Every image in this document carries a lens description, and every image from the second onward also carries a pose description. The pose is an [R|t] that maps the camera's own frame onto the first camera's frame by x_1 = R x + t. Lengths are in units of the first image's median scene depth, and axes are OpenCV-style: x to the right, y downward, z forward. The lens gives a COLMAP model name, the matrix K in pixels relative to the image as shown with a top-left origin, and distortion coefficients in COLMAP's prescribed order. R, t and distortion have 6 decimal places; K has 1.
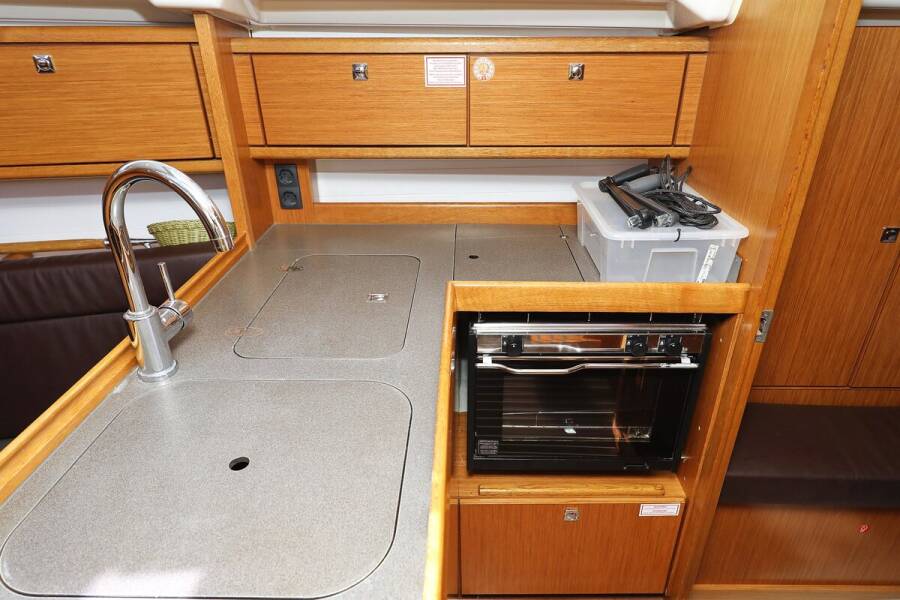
lens RADIAL K [[521.9, 0, 432.8], [0, 521.9, 297.9], [0, 0, 1]] dist [-0.000508, 0.000717]
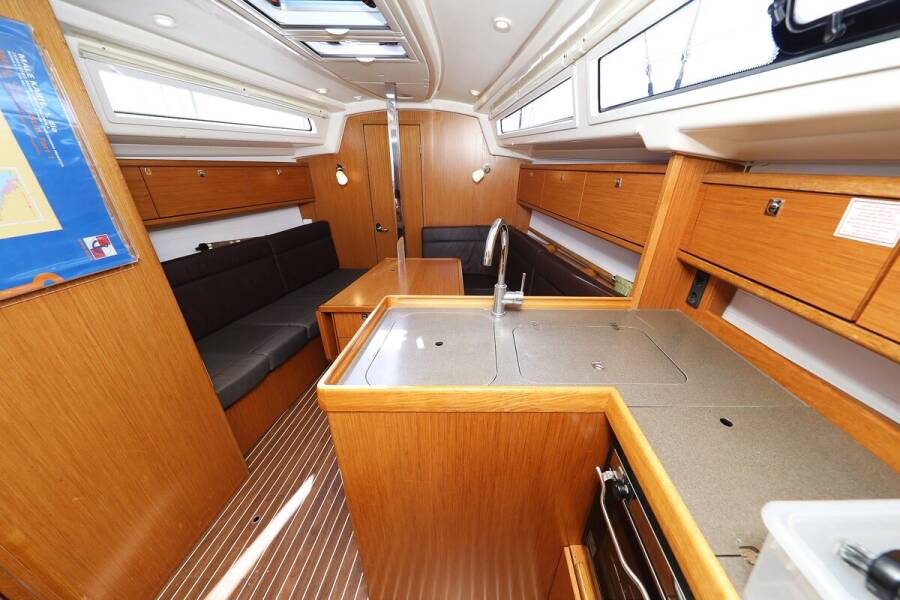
lens RADIAL K [[300.1, 0, 481.3], [0, 300.1, 312.7], [0, 0, 1]] dist [0.001153, 0.000012]
pose [[0.015803, 0.436850, -0.899395, 0.491918], [-0.468627, 0.797830, 0.379284, -0.247376], [0.883255, 0.415487, 0.217328, 0.501517]]
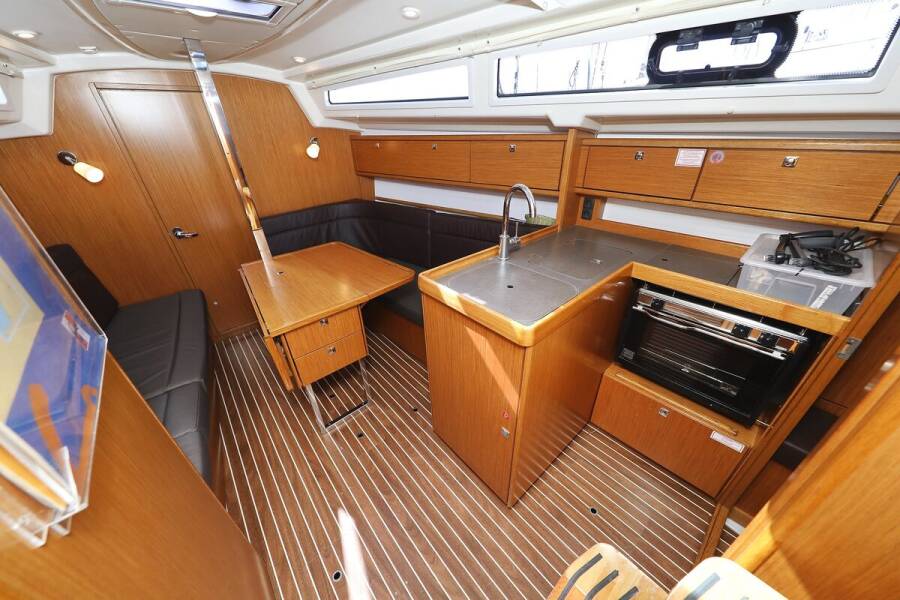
lens RADIAL K [[302.8, 0, 445.5], [0, 302.8, 296.4], [0, 0, 1]] dist [-0.001845, -0.000123]
pose [[0.663669, 0.349149, -0.661543, 0.350604], [-0.314077, 0.932717, 0.177183, 0.107487], [0.678896, 0.090184, 0.728675, -0.330670]]
